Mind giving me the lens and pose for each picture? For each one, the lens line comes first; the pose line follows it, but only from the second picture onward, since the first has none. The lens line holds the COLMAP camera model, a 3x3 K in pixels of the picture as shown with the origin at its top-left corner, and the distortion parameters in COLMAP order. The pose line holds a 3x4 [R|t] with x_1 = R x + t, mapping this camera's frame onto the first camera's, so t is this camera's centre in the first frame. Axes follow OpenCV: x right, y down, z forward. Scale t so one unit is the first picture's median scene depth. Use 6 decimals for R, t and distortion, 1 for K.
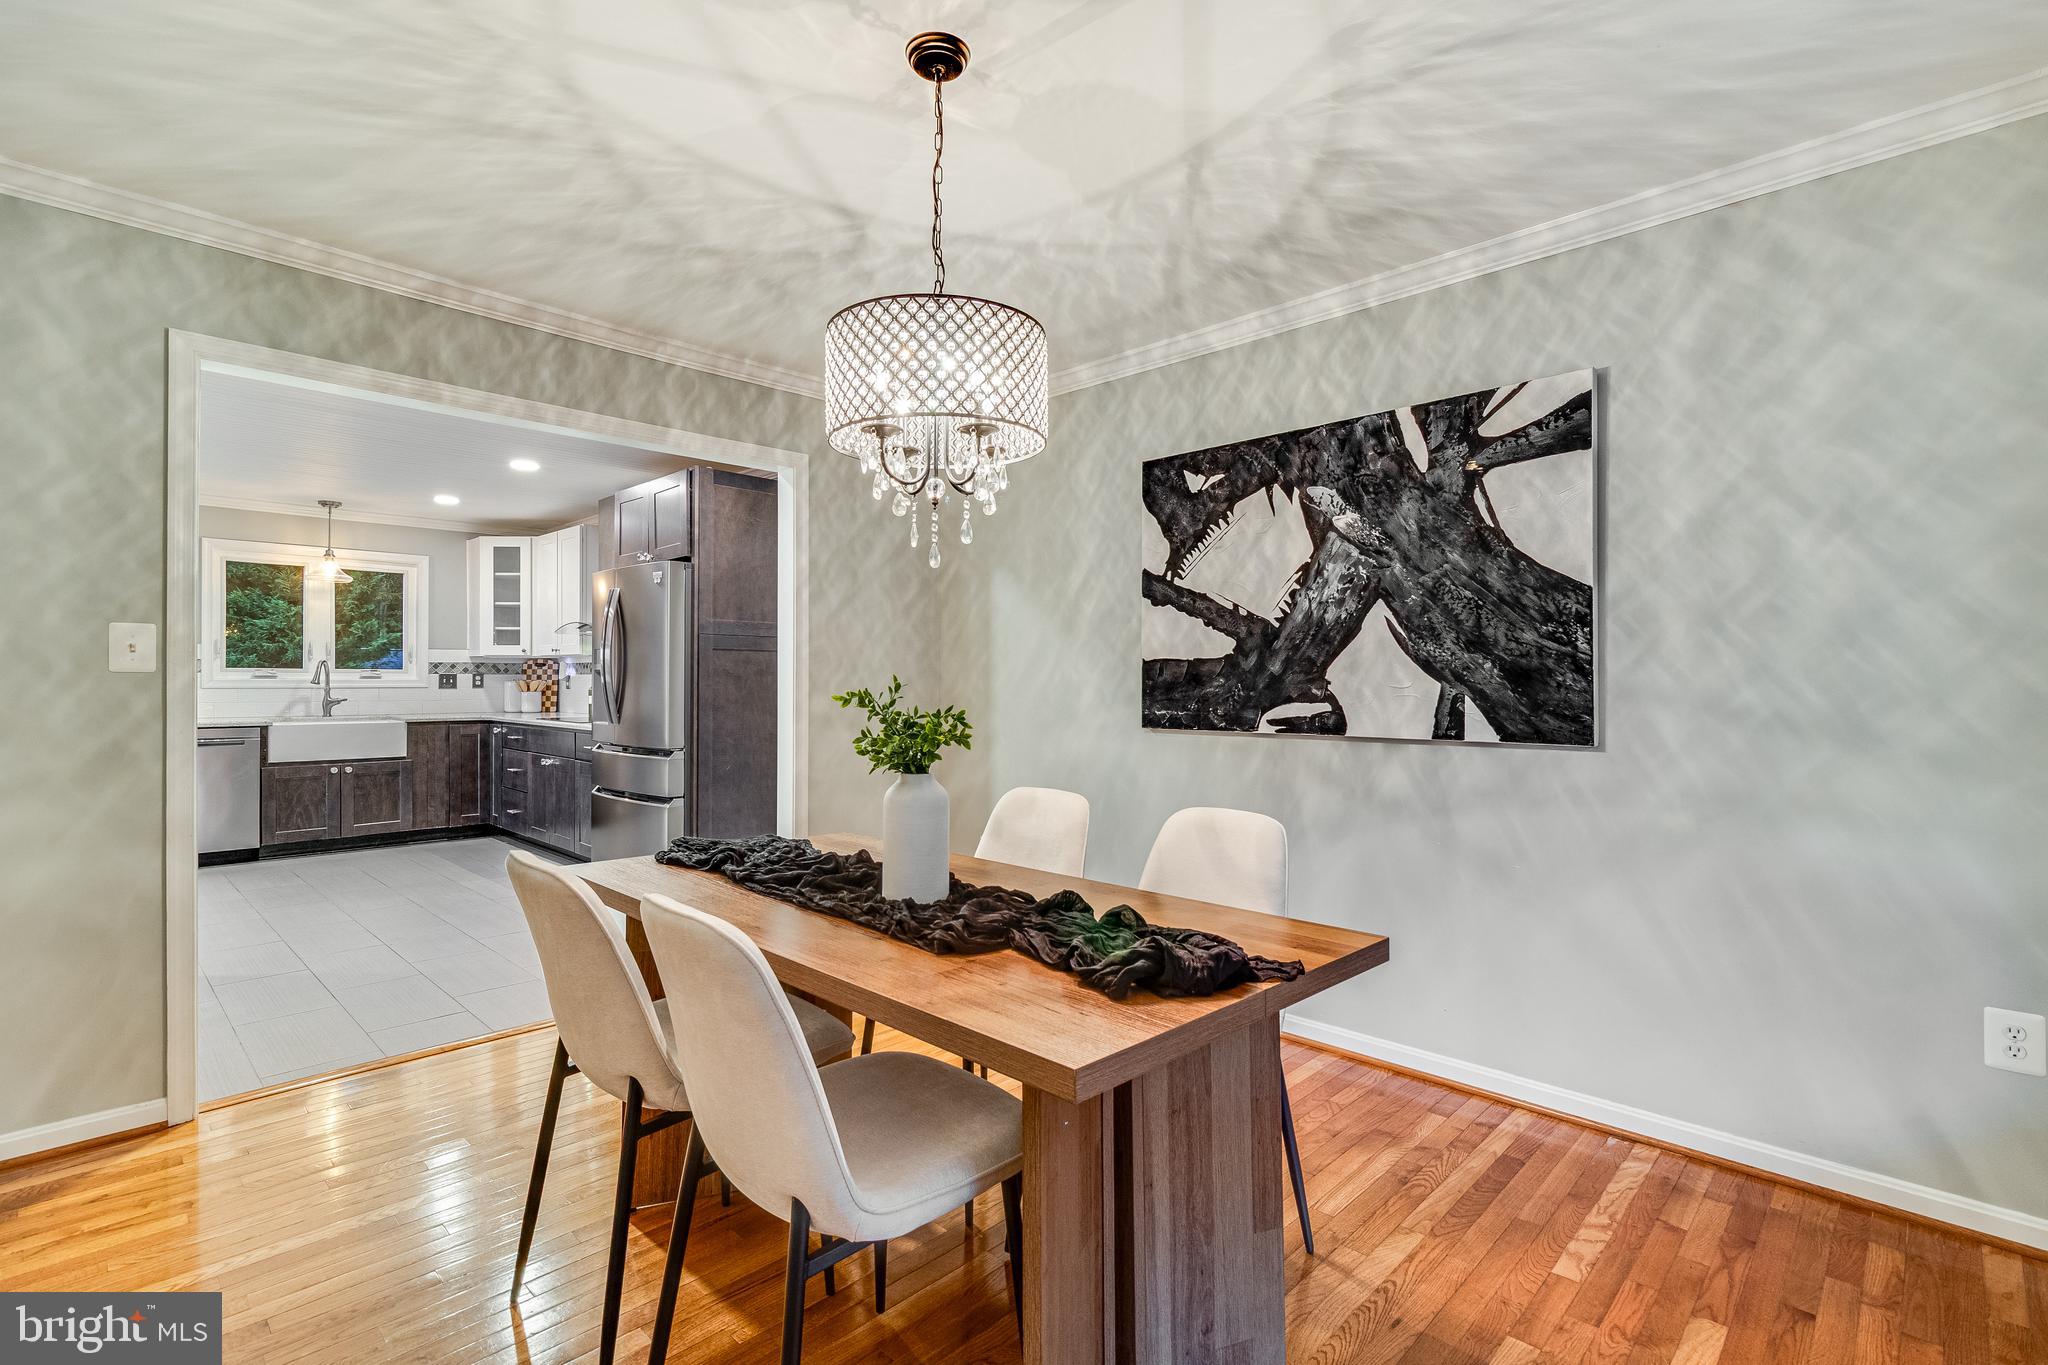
lens RADIAL K [[959.5, 0, 1024.0], [0, 959.5, 682.5], [0, 0, 1]] dist [0.011000, 0.000172]
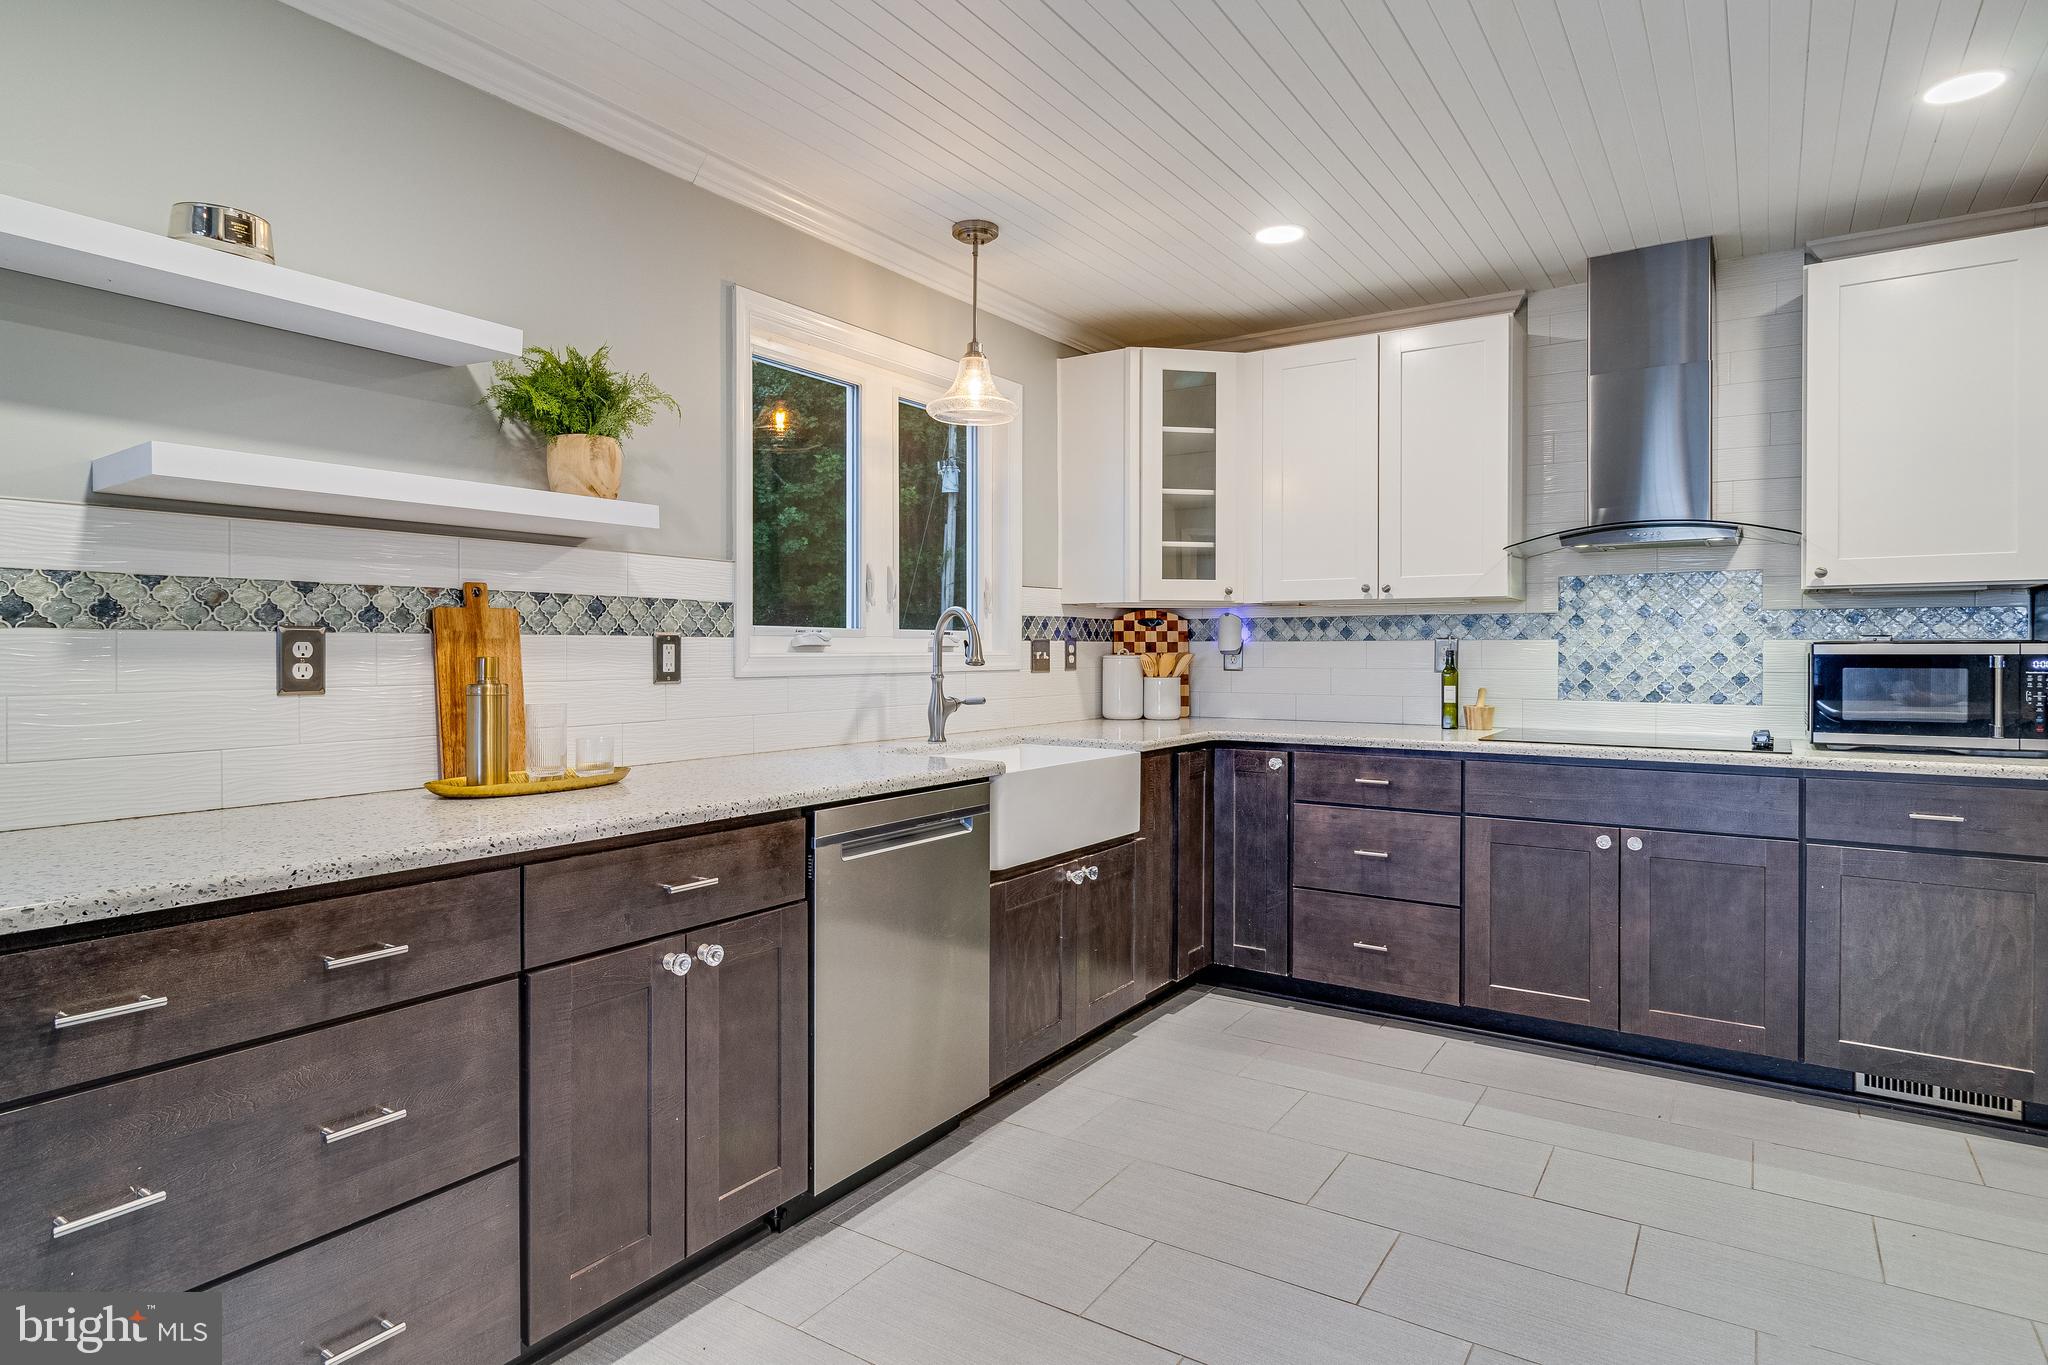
lens RADIAL K [[1117.5, 0, 1024.3], [0, 1117.5, 663.2], [0, 0, 1]] dist [0.000745, 0.001305]
pose [[0.981026, -0.006239, 0.193776, -0.808767], [0.004605, 0.999950, 0.008881, -0.003290], [-0.193822, -0.007820, 0.981006, 0.532672]]
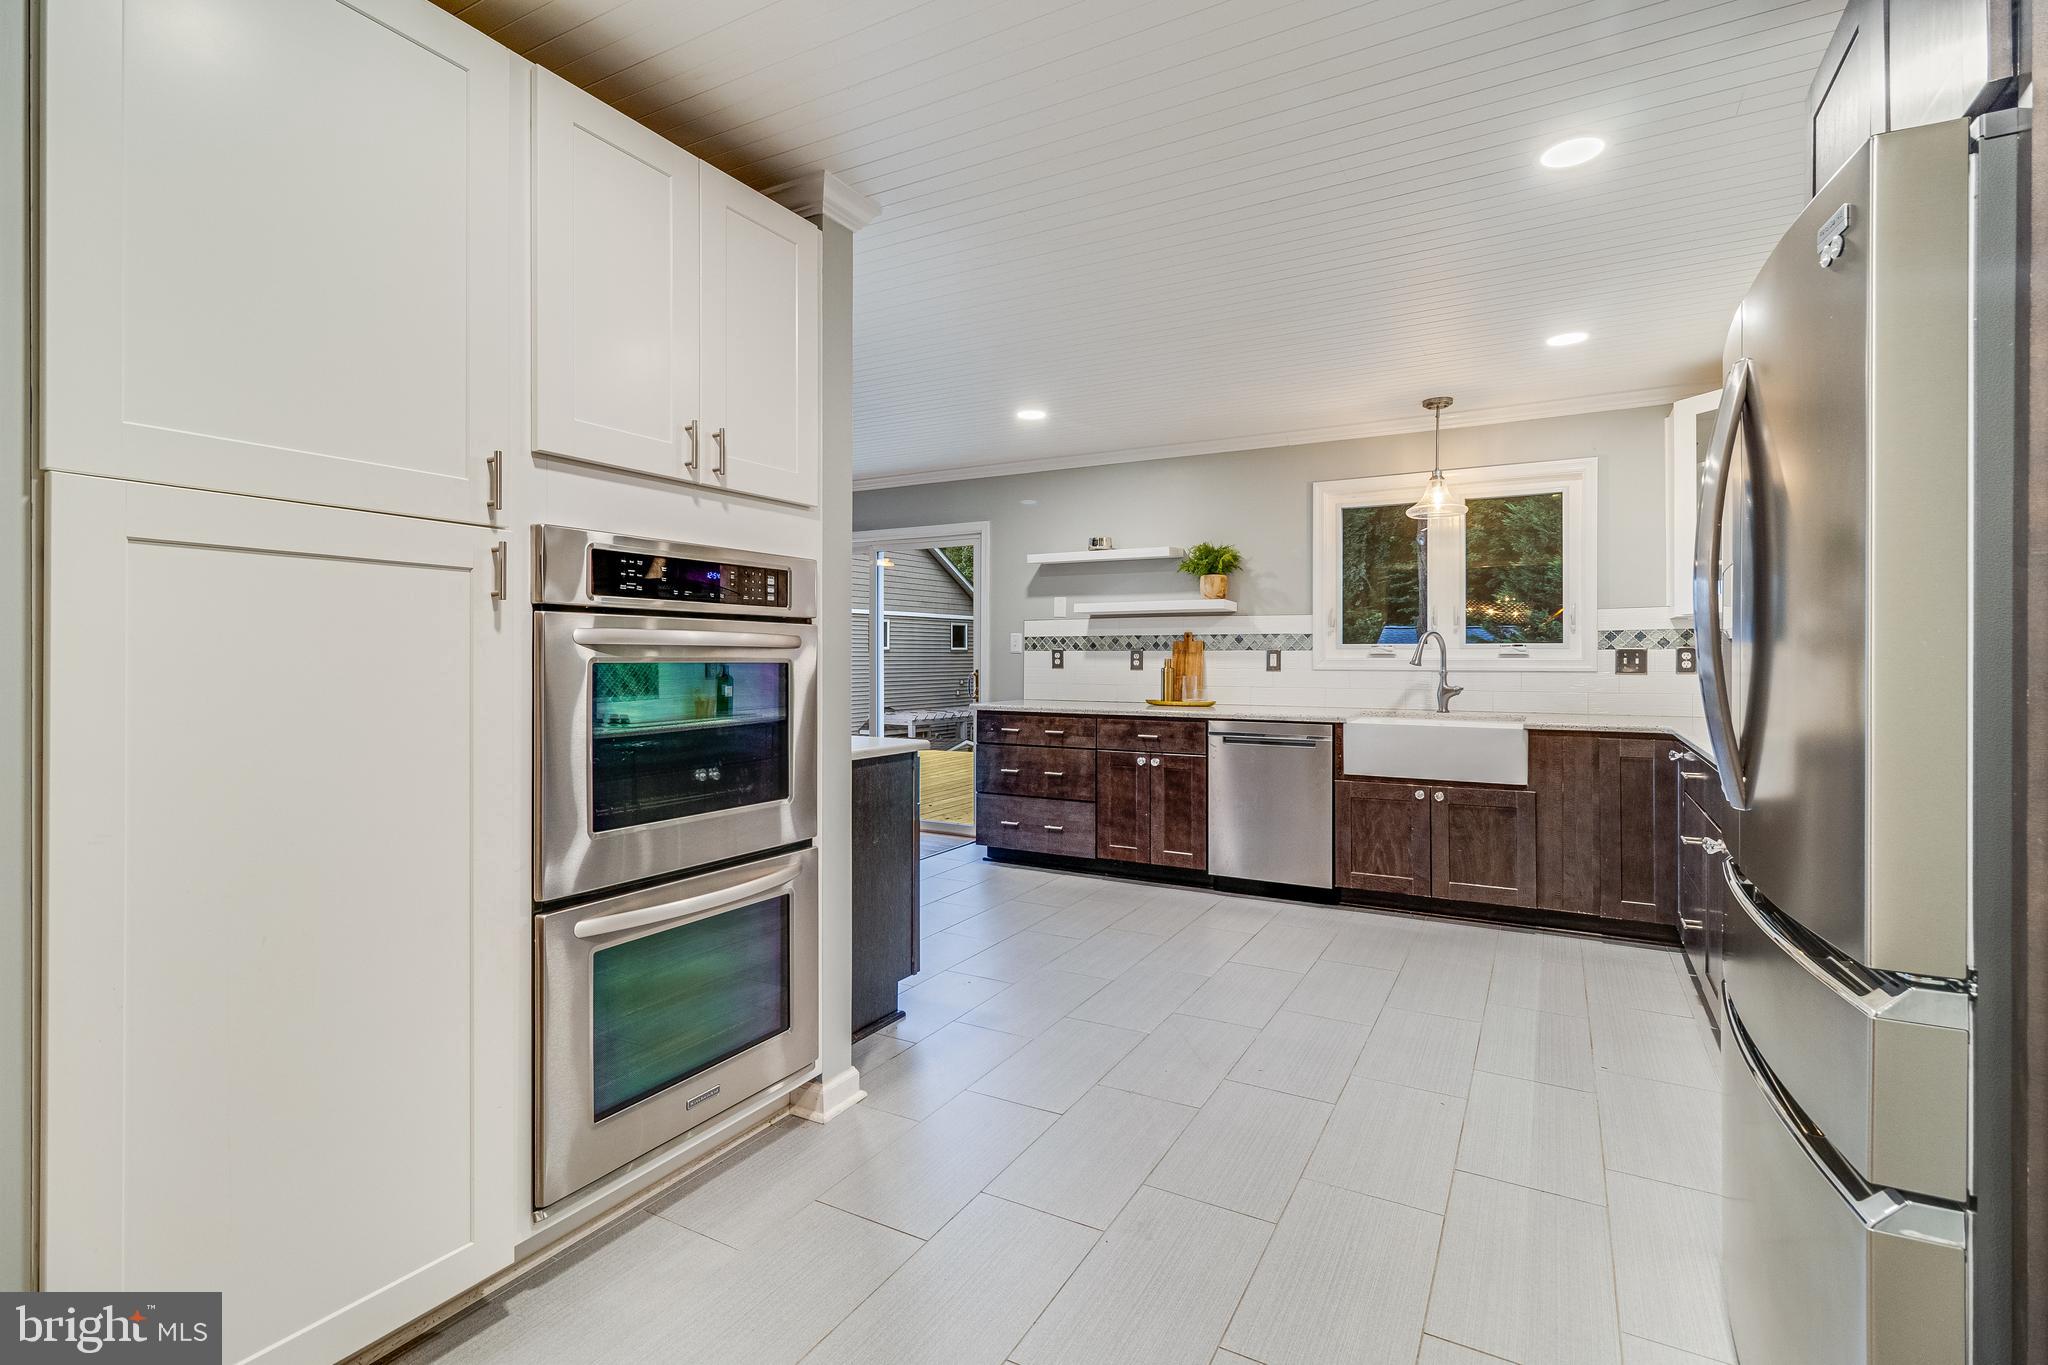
lens RADIAL K [[937.5, 0, 1027.5], [0, 937.5, 659.9], [0, 0, 1]] dist [-0.001442, 0.000532]
pose [[0.266801, 0.001505, -0.963751, -0.158652], [-0.001764, 0.999998, 0.001073, -0.002650], [0.963750, 0.001414, 0.266803, 0.552556]]
